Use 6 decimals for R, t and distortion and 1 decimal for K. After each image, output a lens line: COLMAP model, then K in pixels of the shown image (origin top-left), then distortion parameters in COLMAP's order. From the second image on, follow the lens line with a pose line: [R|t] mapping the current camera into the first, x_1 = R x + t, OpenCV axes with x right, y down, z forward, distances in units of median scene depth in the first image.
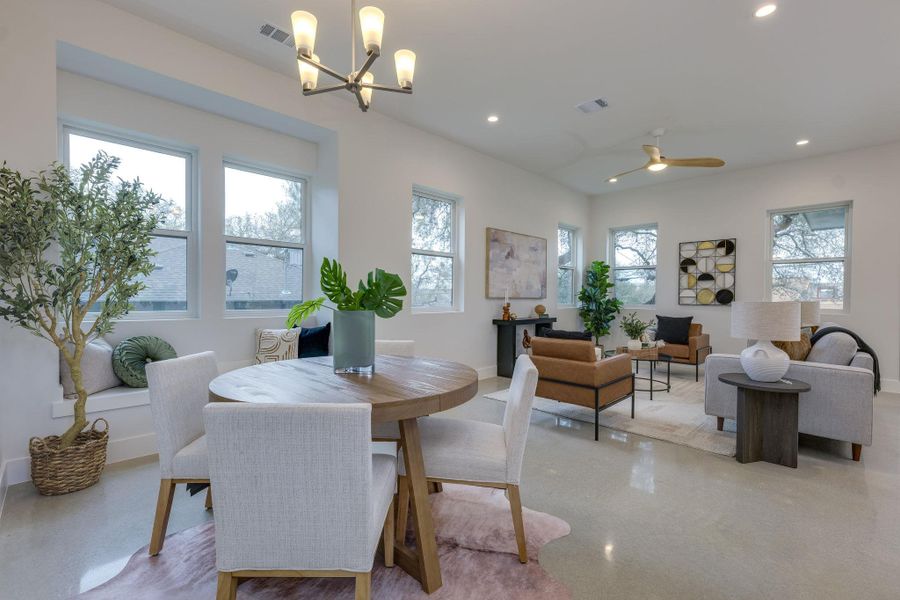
lens RADIAL K [[369.4, 0, 451.4], [0, 369.4, 303.4], [0, 0, 1]] dist [0.001209, 0.000130]
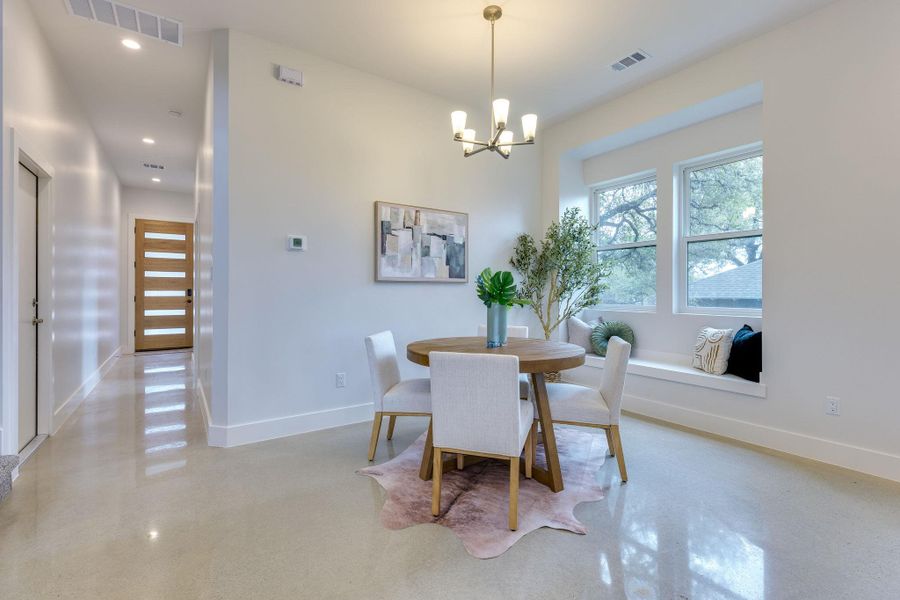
lens RADIAL K [[393.7, 0, 450.0], [0, 393.7, 300.0], [0, 0, 1]] dist [-0.030677, -0.000063]
pose [[-0.133897, 0.006166, -0.990976, 0.364857], [-0.016372, 0.999830, 0.008434, 0.002668], [0.990860, 0.017353, -0.133773, 0.311523]]
